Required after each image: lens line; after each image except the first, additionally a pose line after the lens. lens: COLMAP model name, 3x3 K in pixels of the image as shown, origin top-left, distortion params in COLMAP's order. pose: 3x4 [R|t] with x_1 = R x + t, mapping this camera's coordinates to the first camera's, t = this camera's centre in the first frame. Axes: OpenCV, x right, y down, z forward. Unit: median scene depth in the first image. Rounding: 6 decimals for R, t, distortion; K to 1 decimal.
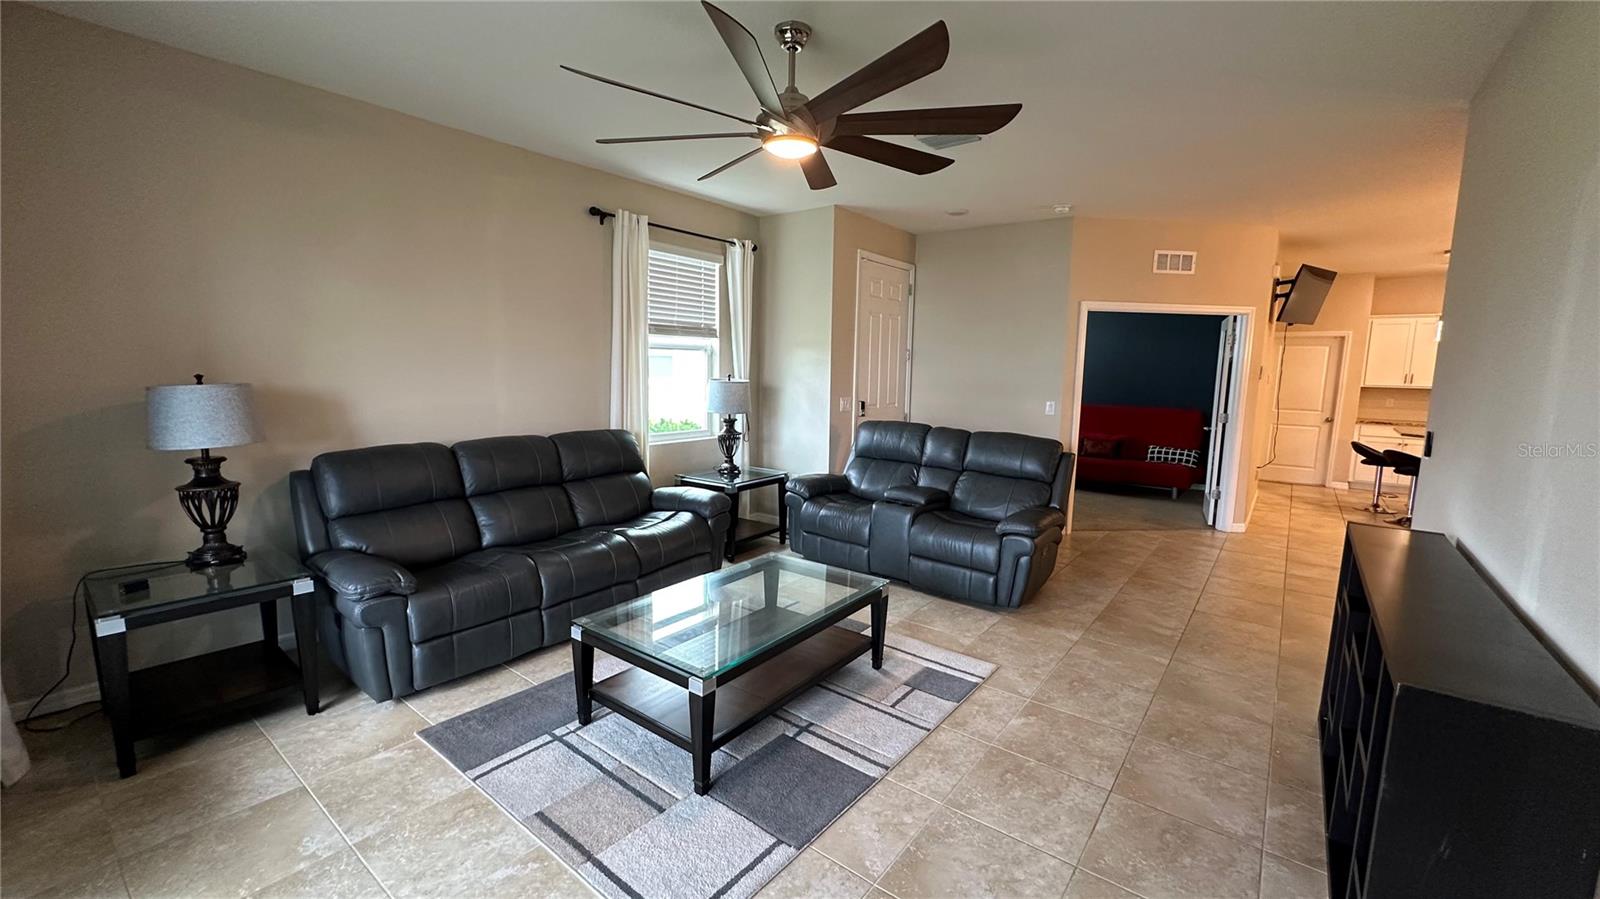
lens RADIAL K [[639.6, 0, 799.2], [0, 639.6, 449.5], [0, 0, 1]] dist [-0.001617, -0.000020]
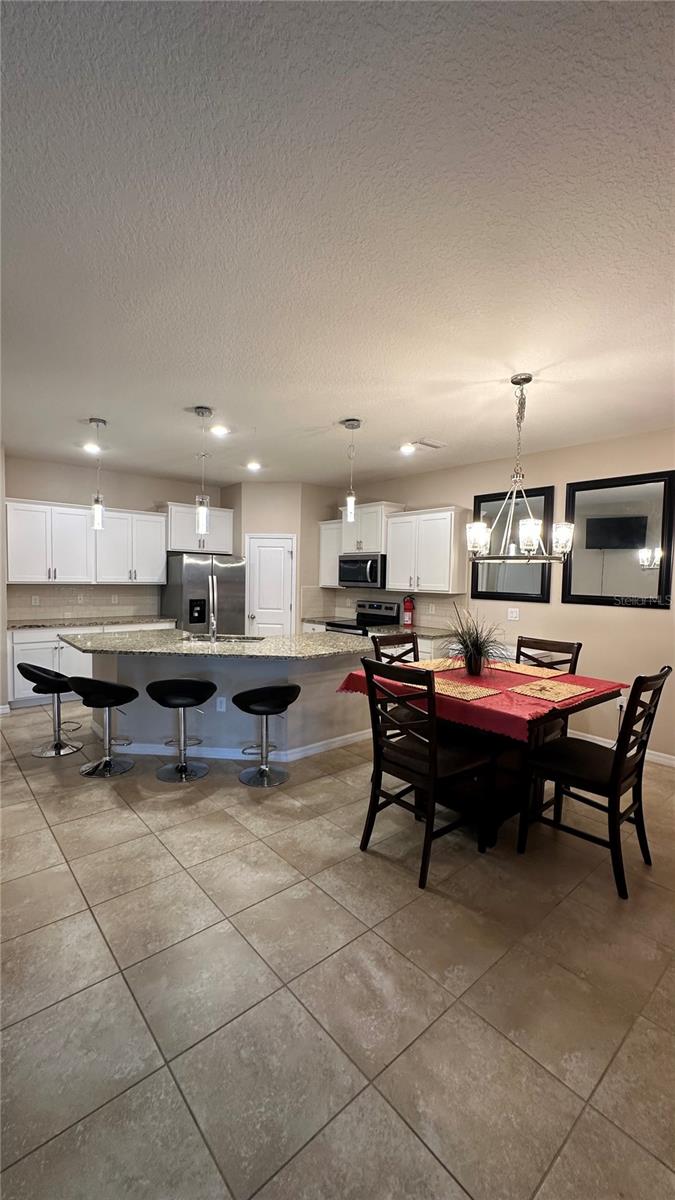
lens RADIAL K [[479.7, 0, 335.5], [0, 479.7, 602.3], [0, 0, 1]] dist [-0.001617, -0.000020]
pose [[0.195628, -0.071225, 0.978088, 0.362948], [0.108670, 0.992791, 0.050561, -0.060621], [-0.974639, 0.096398, 0.201958, 0.469902]]
